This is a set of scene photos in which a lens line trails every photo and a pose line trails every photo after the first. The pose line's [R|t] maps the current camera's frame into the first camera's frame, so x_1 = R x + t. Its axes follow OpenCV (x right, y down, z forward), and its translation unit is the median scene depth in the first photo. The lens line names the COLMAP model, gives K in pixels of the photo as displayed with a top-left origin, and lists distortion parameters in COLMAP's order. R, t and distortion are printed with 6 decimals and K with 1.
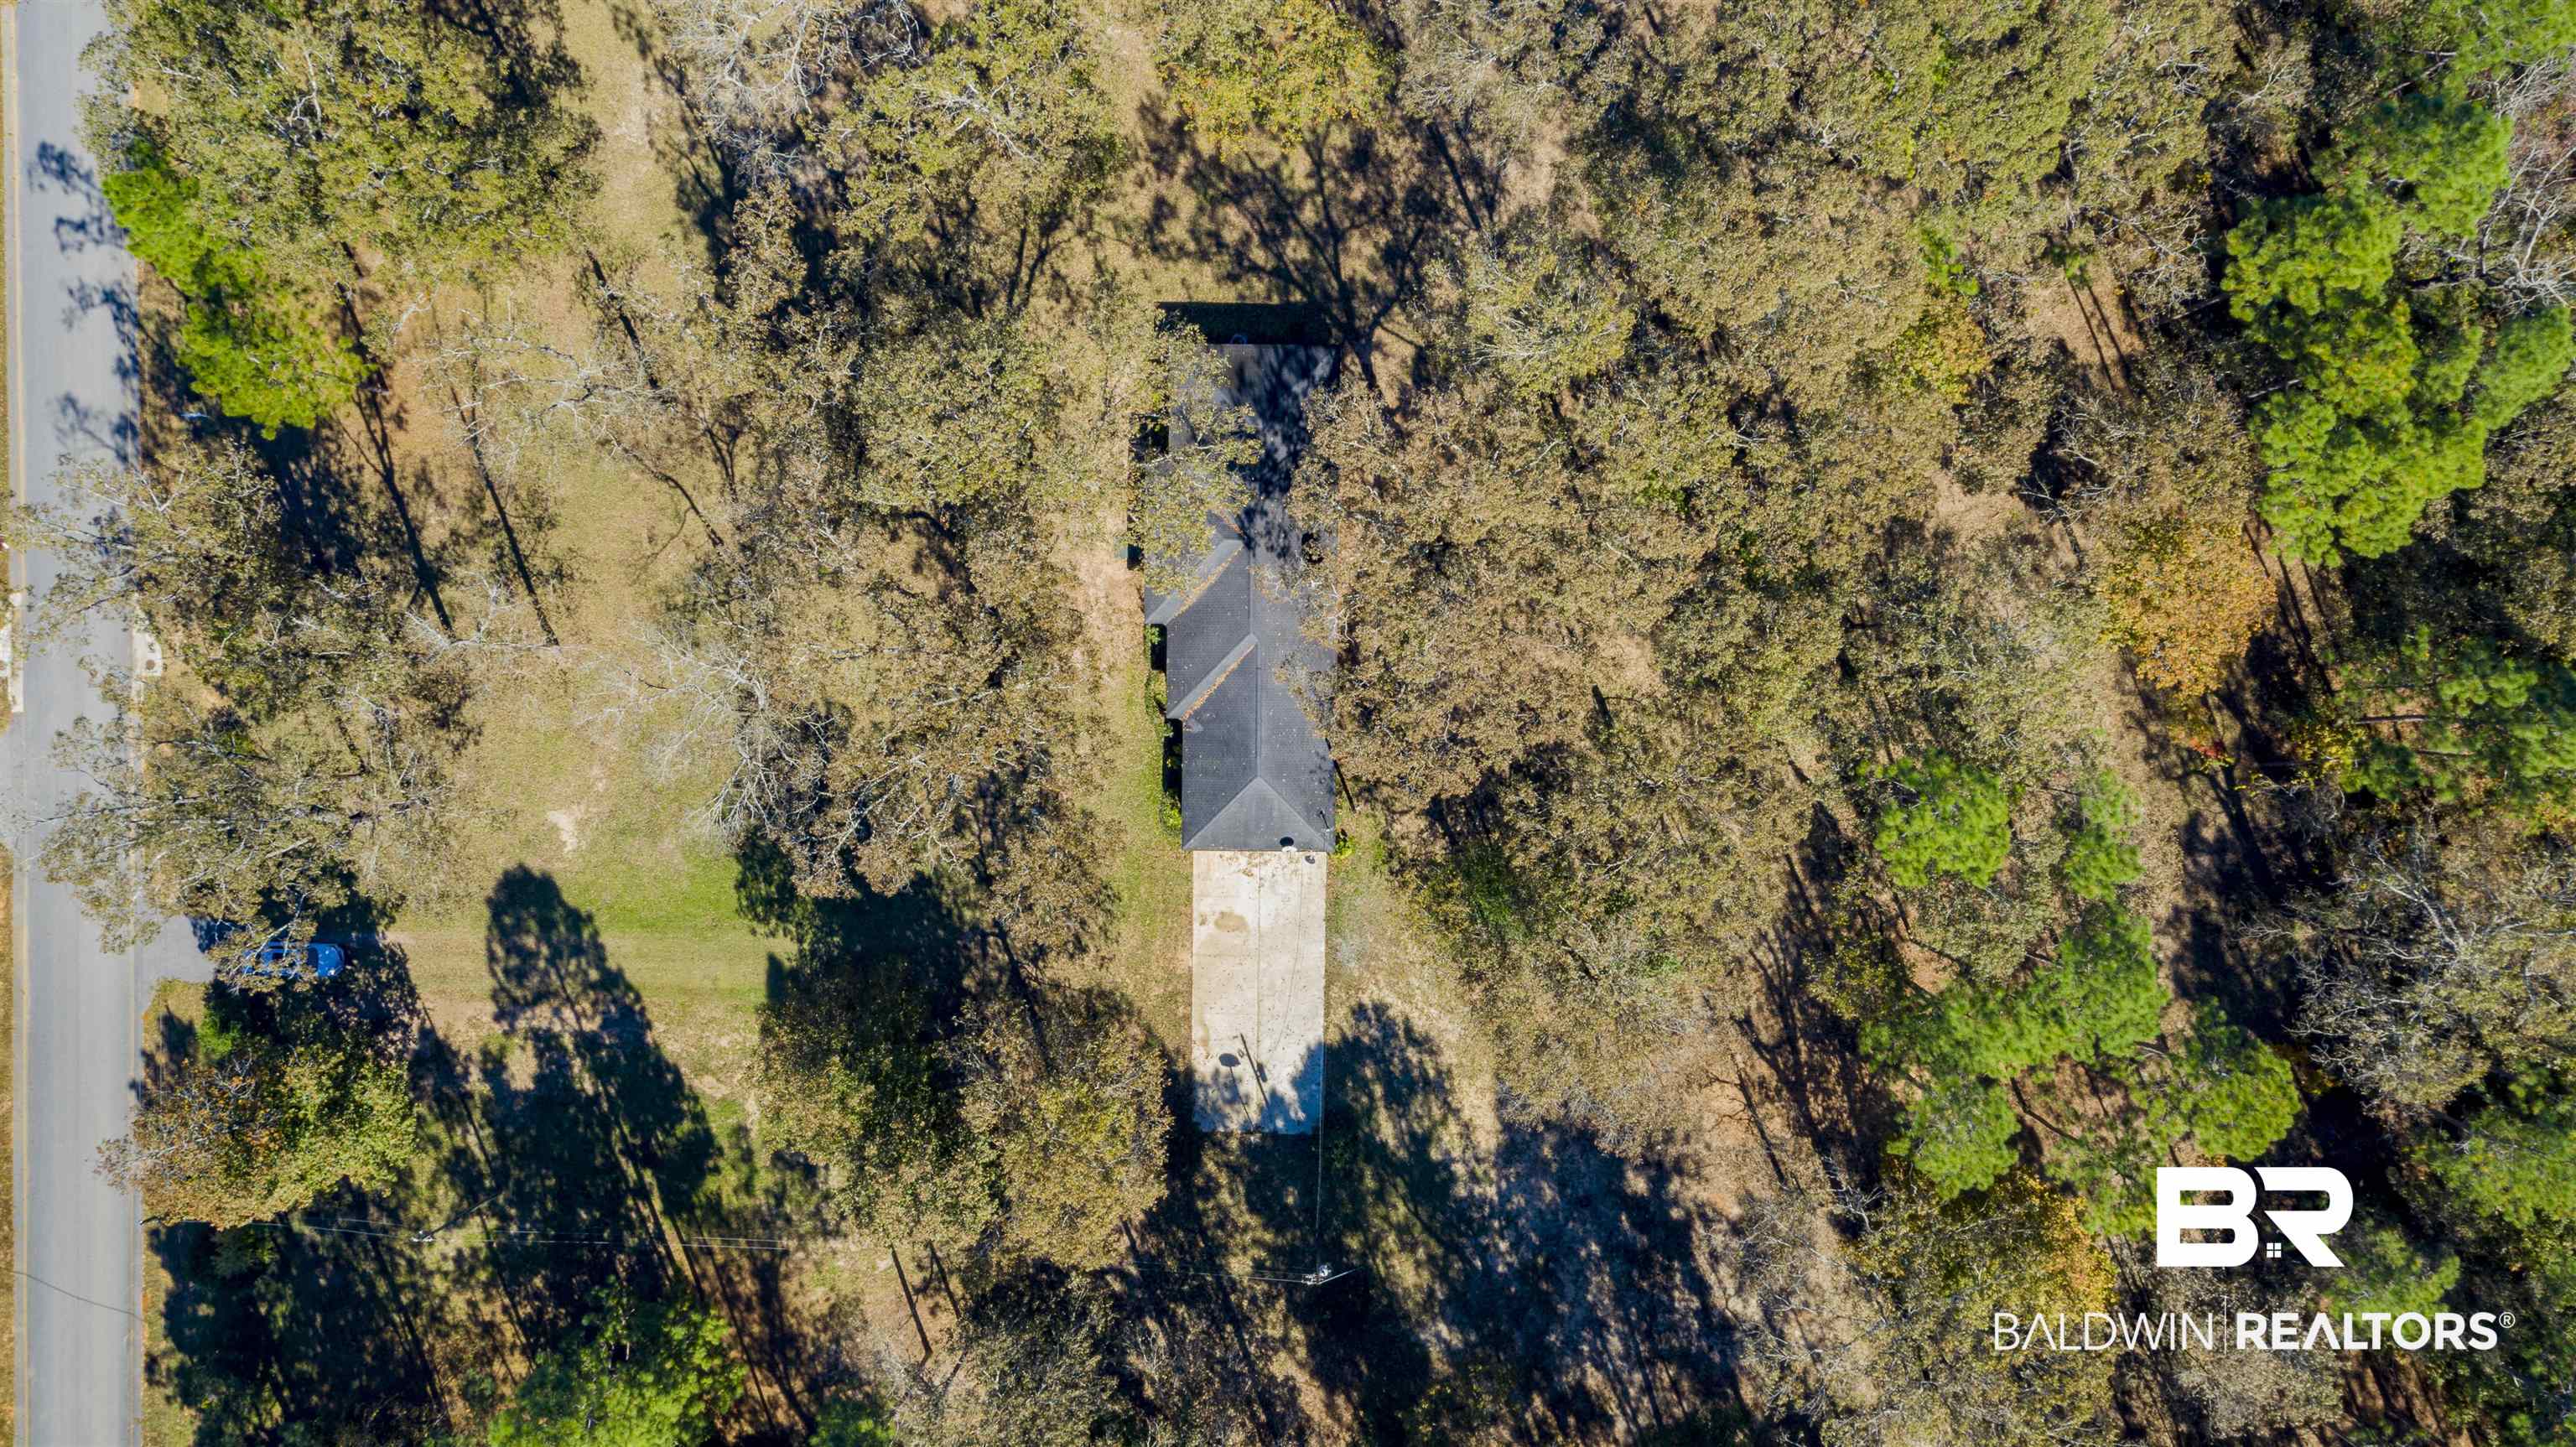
lens RADIAL K [[2055.1, 0, 1288.0], [0, 2055.1, 723.5], [0, 0, 1]] dist [-0.003142, 0.059373]
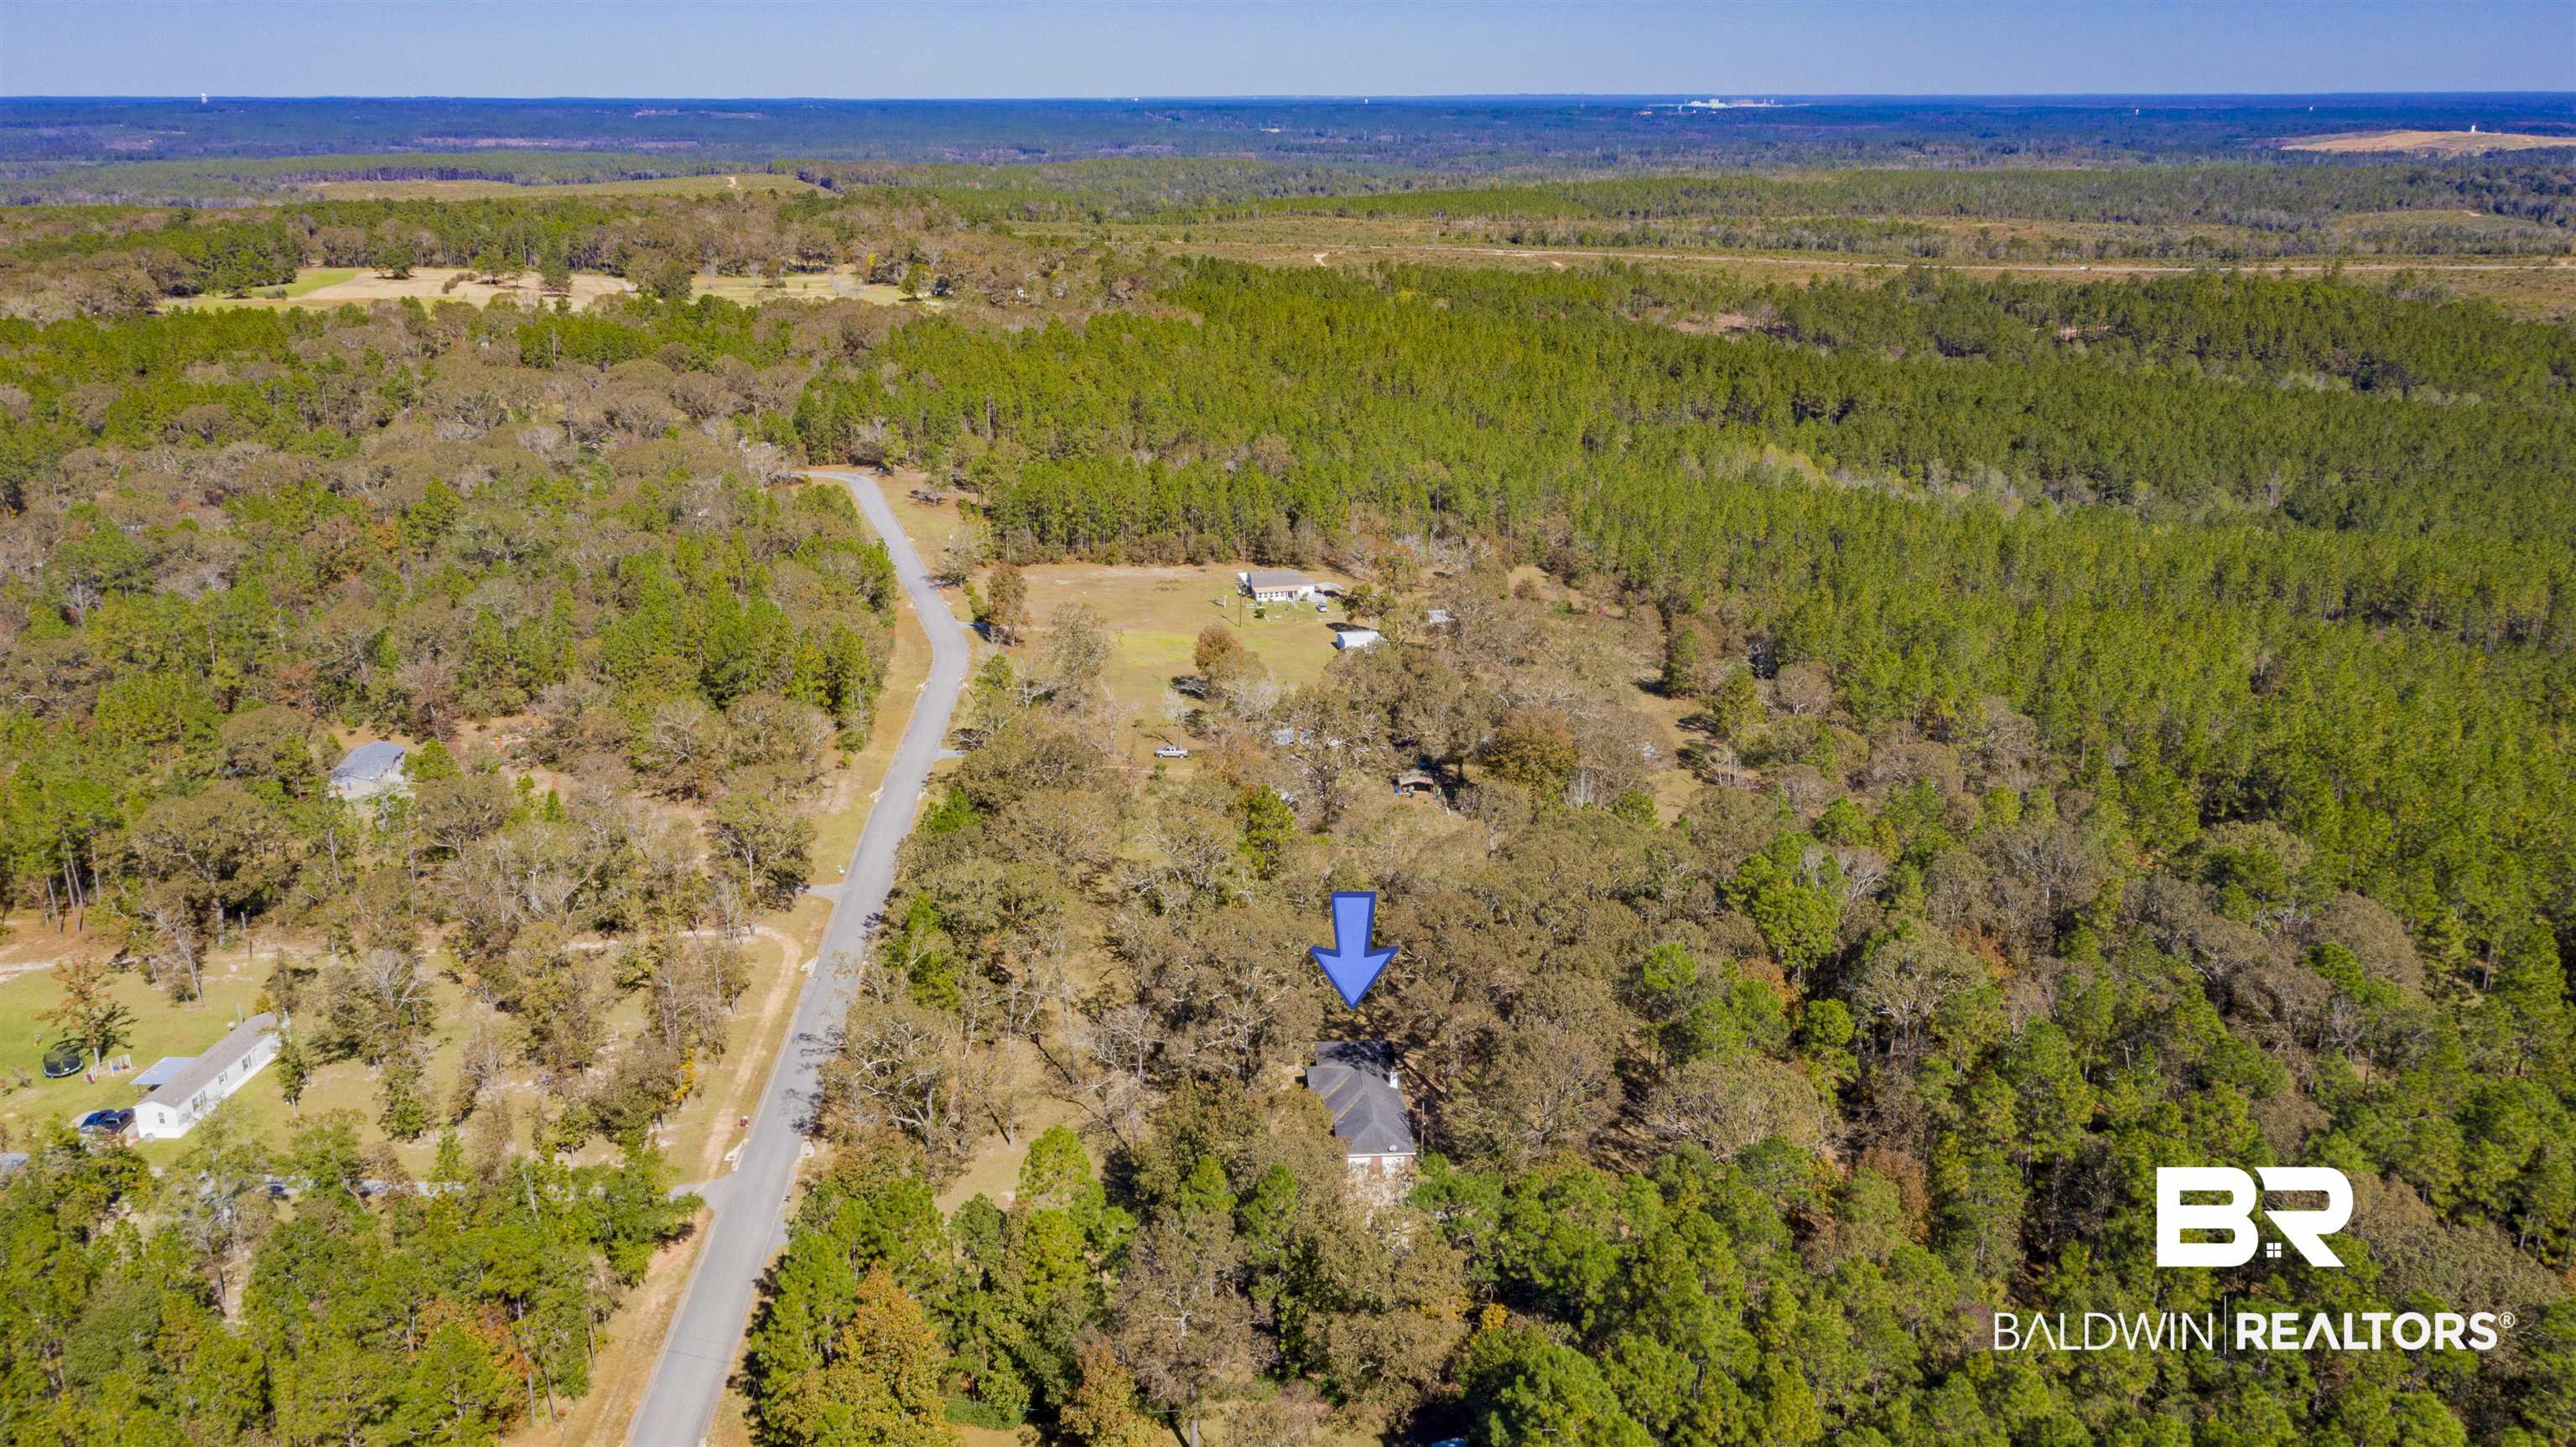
lens RADIAL K [[2055.1, 0, 1288.0], [0, 2055.1, 723.5], [0, 0, 1]] dist [-0.003142, 0.059373]
pose [[0.998069, -0.008025, 0.061602, -0.213741], [0.061289, 0.289113, -0.955331, 1.791757], [-0.010143, 0.957261, 0.289046, 0.031144]]
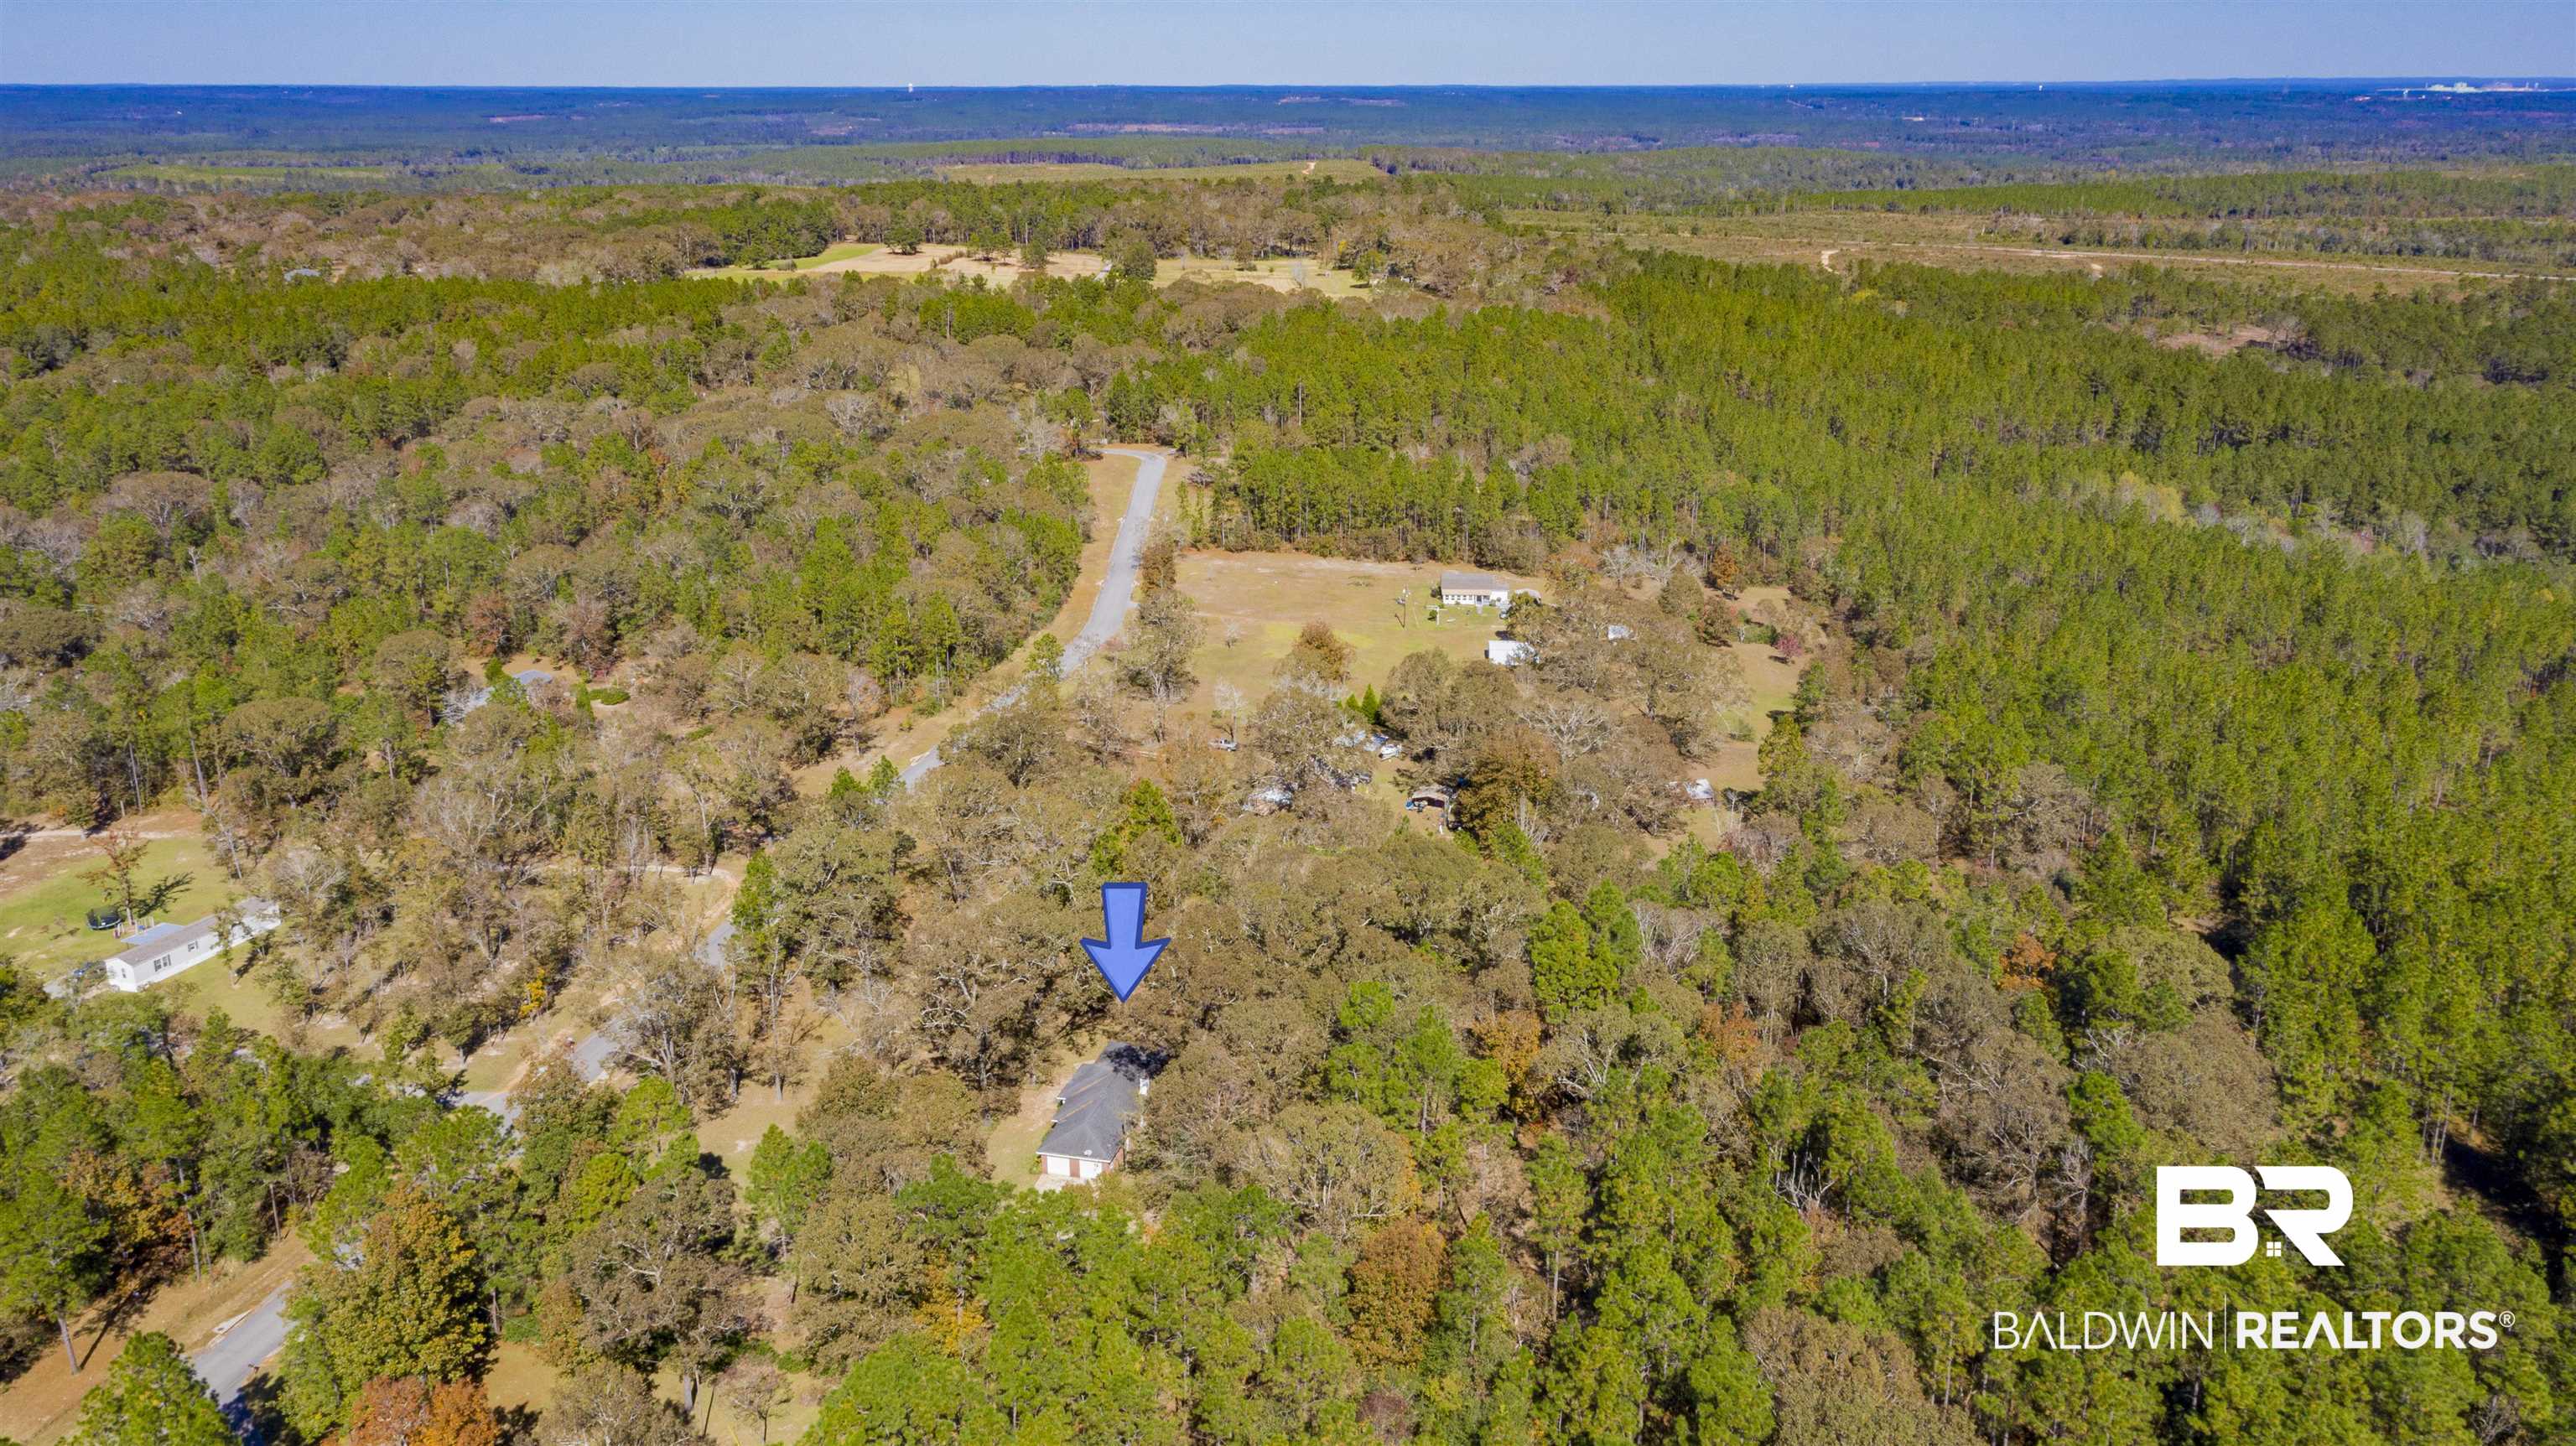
lens RADIAL K [[2090.1, 0, 1288.0], [0, 2090.1, 723.0], [0, 0, 1]] dist [0.000752, 0.052451]
pose [[0.973288, 0.078064, -0.215909, 0.581473], [-0.229289, 0.282541, -0.931449, 1.728635], [-0.011709, 0.956074, 0.292893, 0.018111]]
